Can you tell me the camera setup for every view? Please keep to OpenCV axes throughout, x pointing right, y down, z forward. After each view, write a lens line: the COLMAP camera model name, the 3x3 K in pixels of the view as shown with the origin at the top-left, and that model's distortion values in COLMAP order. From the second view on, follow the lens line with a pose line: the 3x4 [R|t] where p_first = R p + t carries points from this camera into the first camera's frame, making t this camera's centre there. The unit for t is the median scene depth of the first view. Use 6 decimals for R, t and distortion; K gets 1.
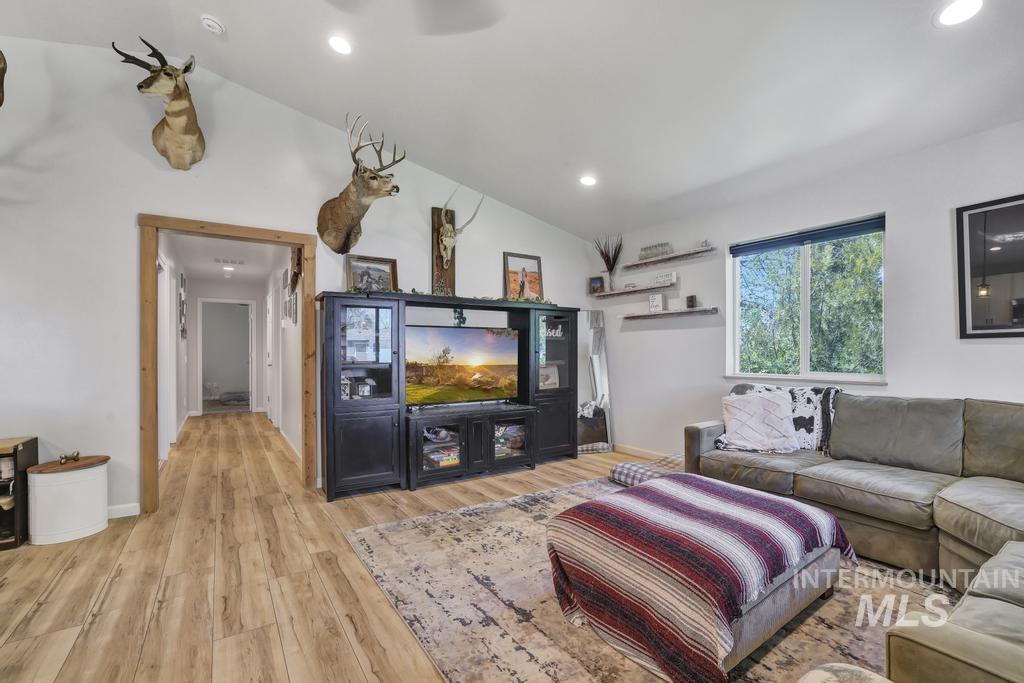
lens RADIAL K [[443.2, 0, 511.7], [0, 443.2, 343.1], [0, 0, 1]] dist [-0.013176, 0.000271]
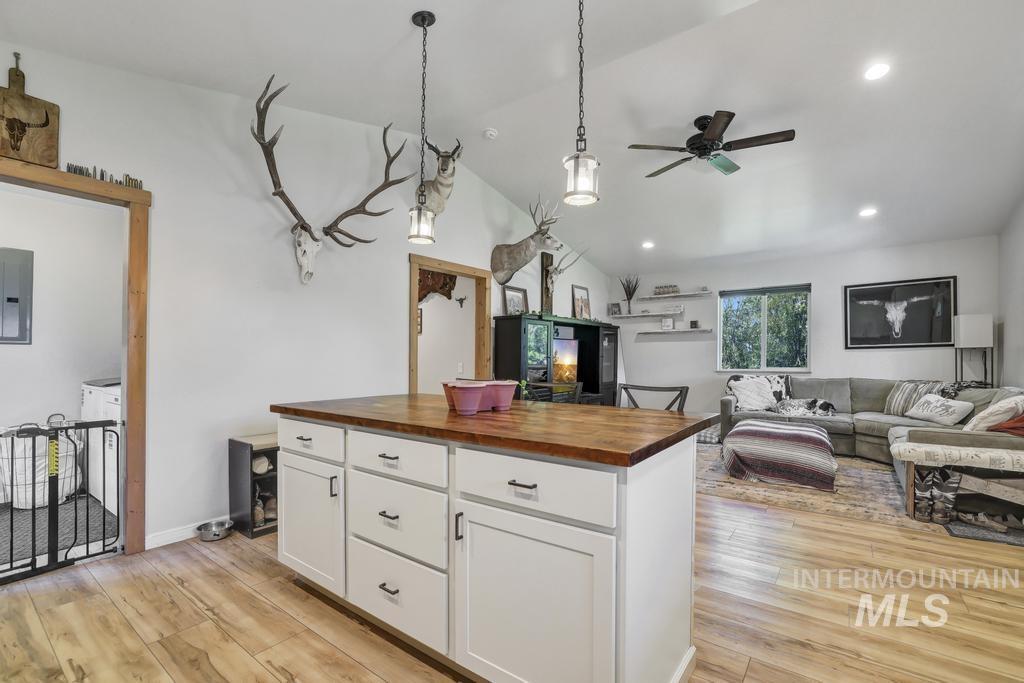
lens RADIAL K [[453.5, 0, 512.2], [0, 453.5, 349.0], [0, 0, 1]] dist [-0.030292, 0.005302]
pose [[0.940773, 0.002556, 0.339028, -0.783435], [-0.001527, 0.999993, -0.003301, -0.000780], [-0.339034, 0.002588, 0.940770, -0.303867]]
